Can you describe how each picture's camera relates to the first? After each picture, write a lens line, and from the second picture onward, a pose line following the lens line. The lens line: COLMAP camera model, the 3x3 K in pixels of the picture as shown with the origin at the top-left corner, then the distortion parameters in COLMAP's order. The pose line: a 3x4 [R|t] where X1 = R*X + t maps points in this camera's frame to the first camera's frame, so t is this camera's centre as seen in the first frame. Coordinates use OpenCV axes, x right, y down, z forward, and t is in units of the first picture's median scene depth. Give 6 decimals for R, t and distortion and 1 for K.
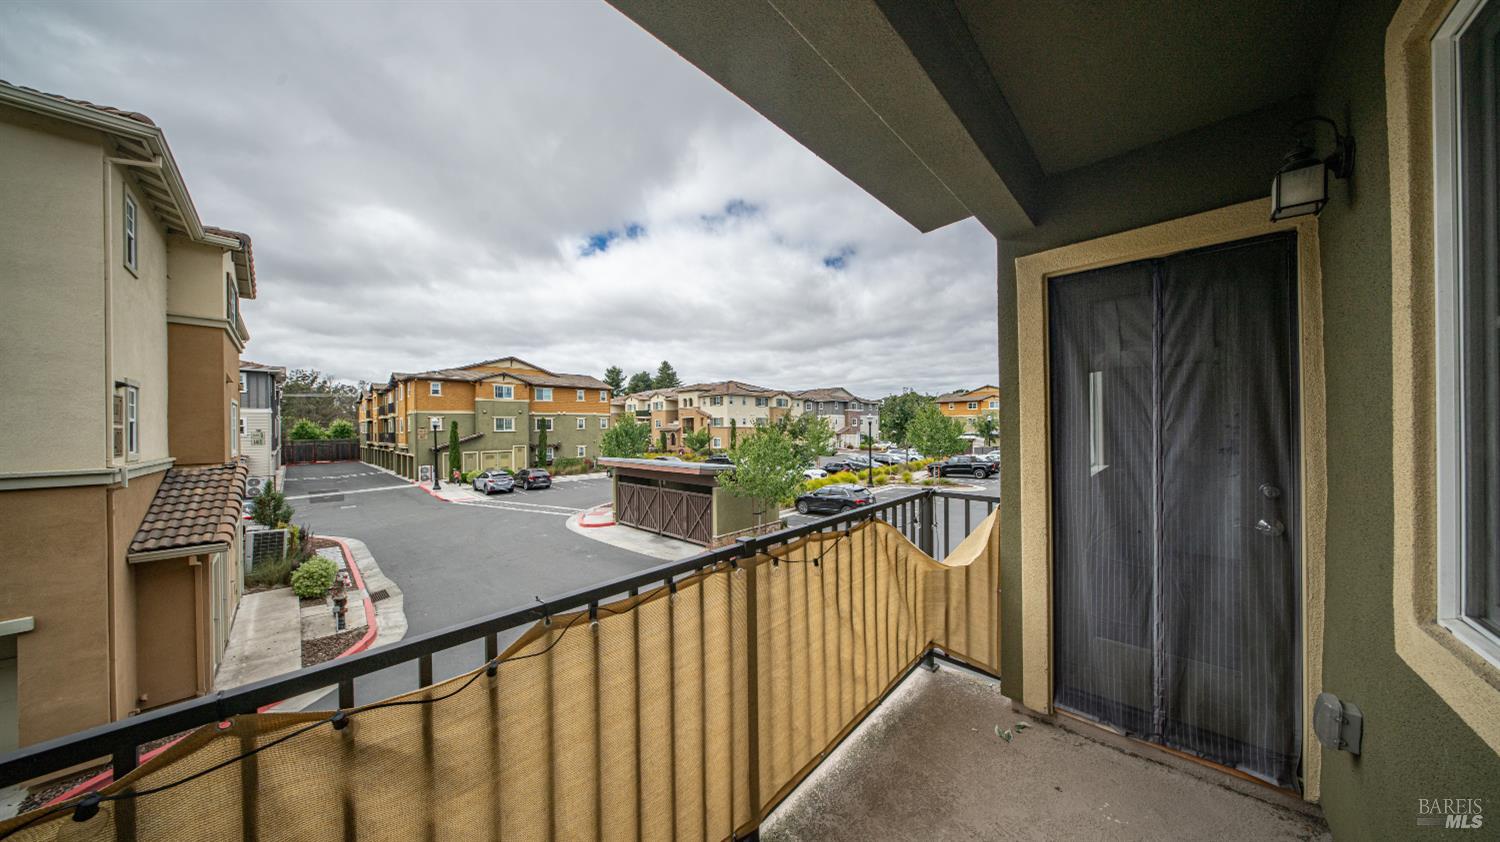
lens RADIAL K [[471.0, 0, 798.7], [0, 471.0, 428.0], [0, 0, 1]] dist [0.005469, -0.000110]
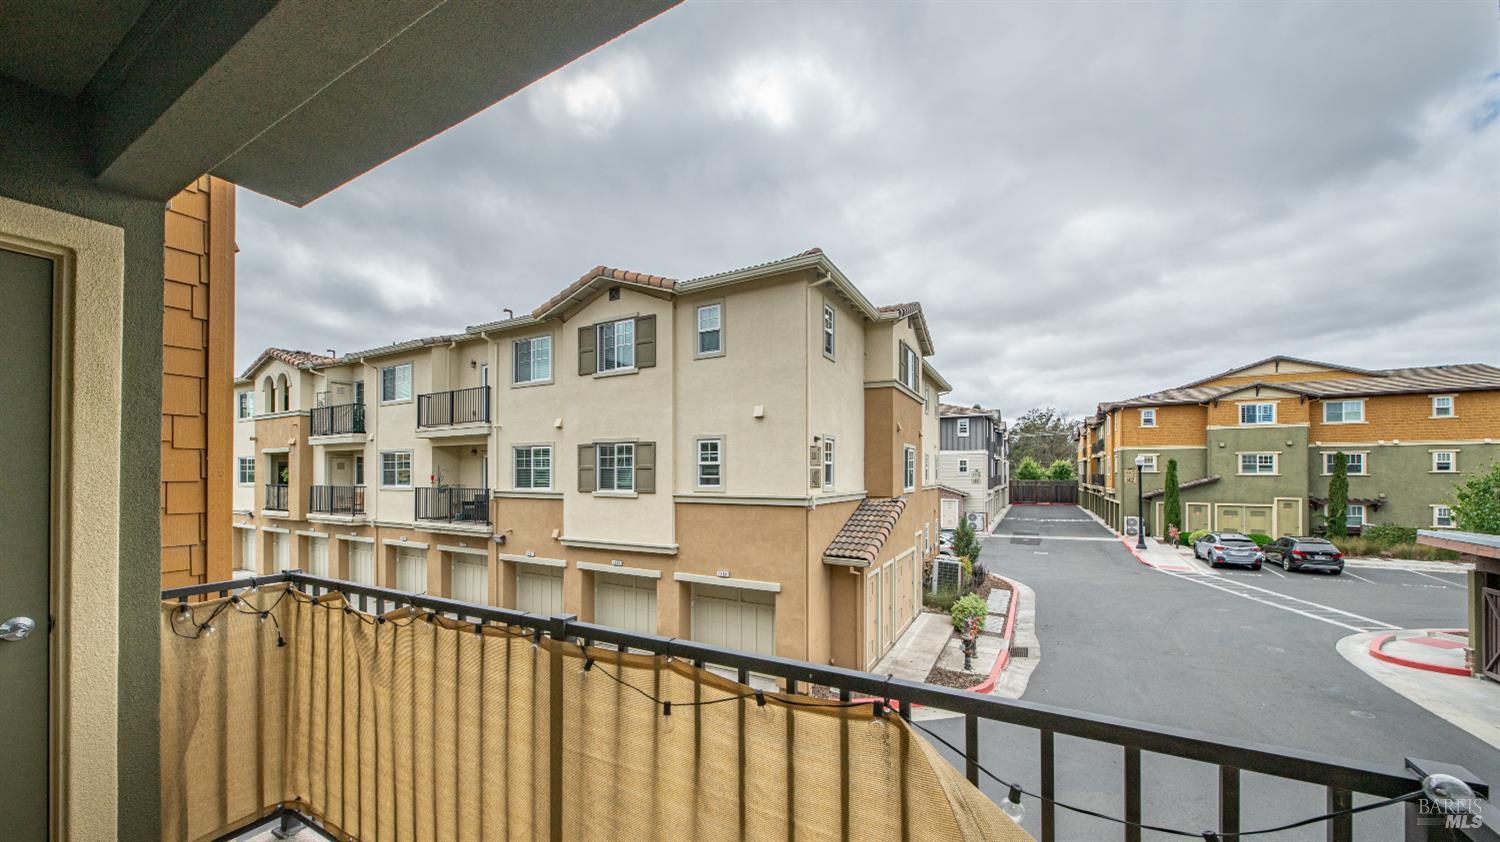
lens RADIAL K [[648.9, 0, 761.3], [0, 648.9, 469.2], [0, 0, 1]] dist [0.005345, -0.000884]
pose [[0.086908, 0.007791, -0.996186, 0.213806], [-0.003496, 0.999966, 0.007516, -0.004822], [0.996210, 0.002830, 0.086932, 0.262865]]
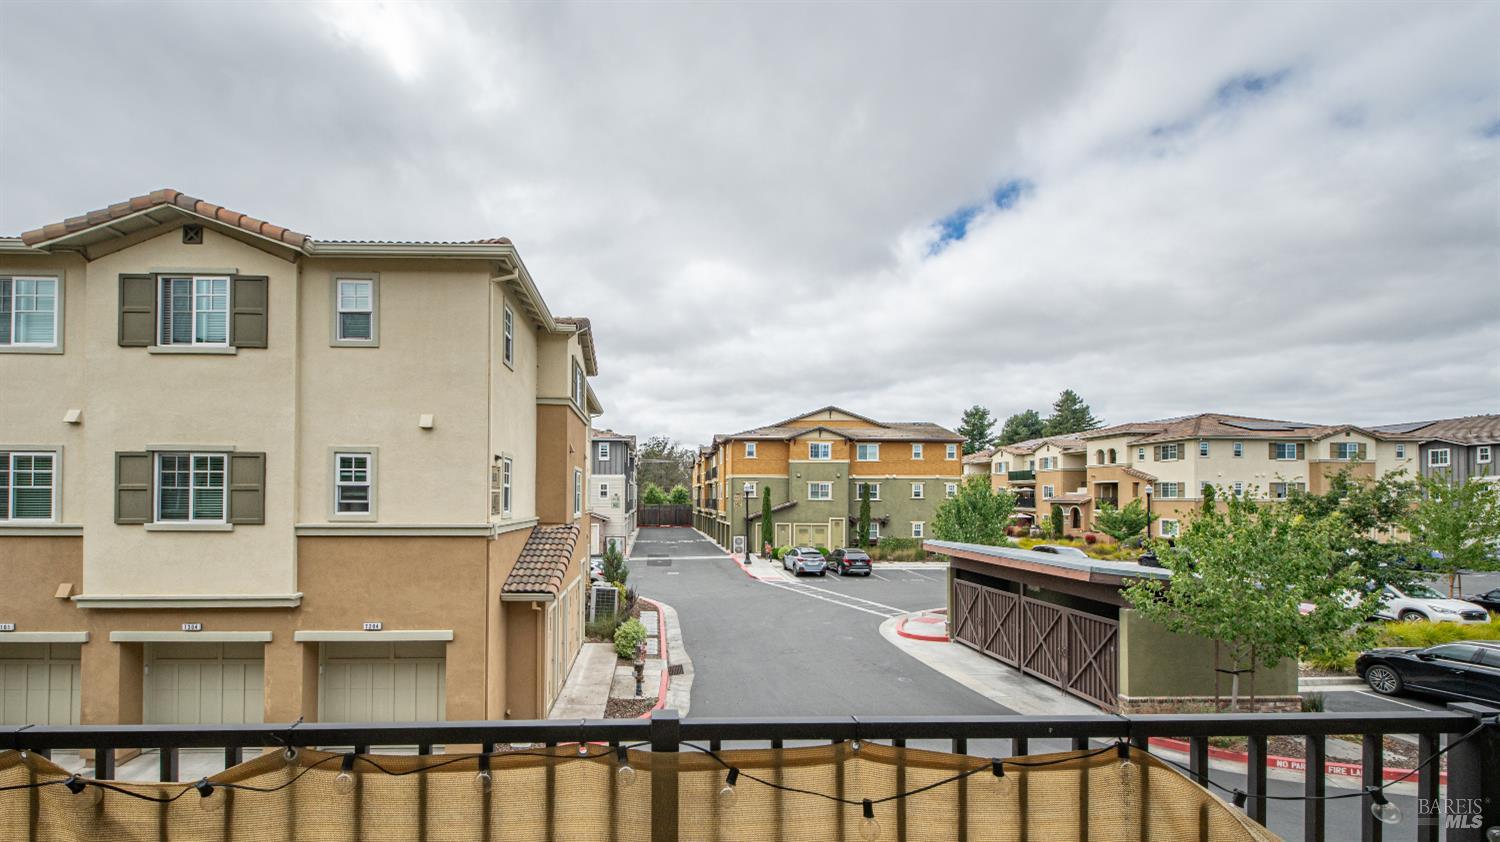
lens RADIAL K [[661.1, 0, 687.3], [0, 661.1, 491.3], [0, 0, 1]] dist [0.008005, -0.004116]
pose [[0.644501, 0.010162, -0.764536, 0.096197], [-0.015693, 0.999877, 0.000061, -0.003838], [0.764442, 0.011959, 0.644582, 0.106808]]
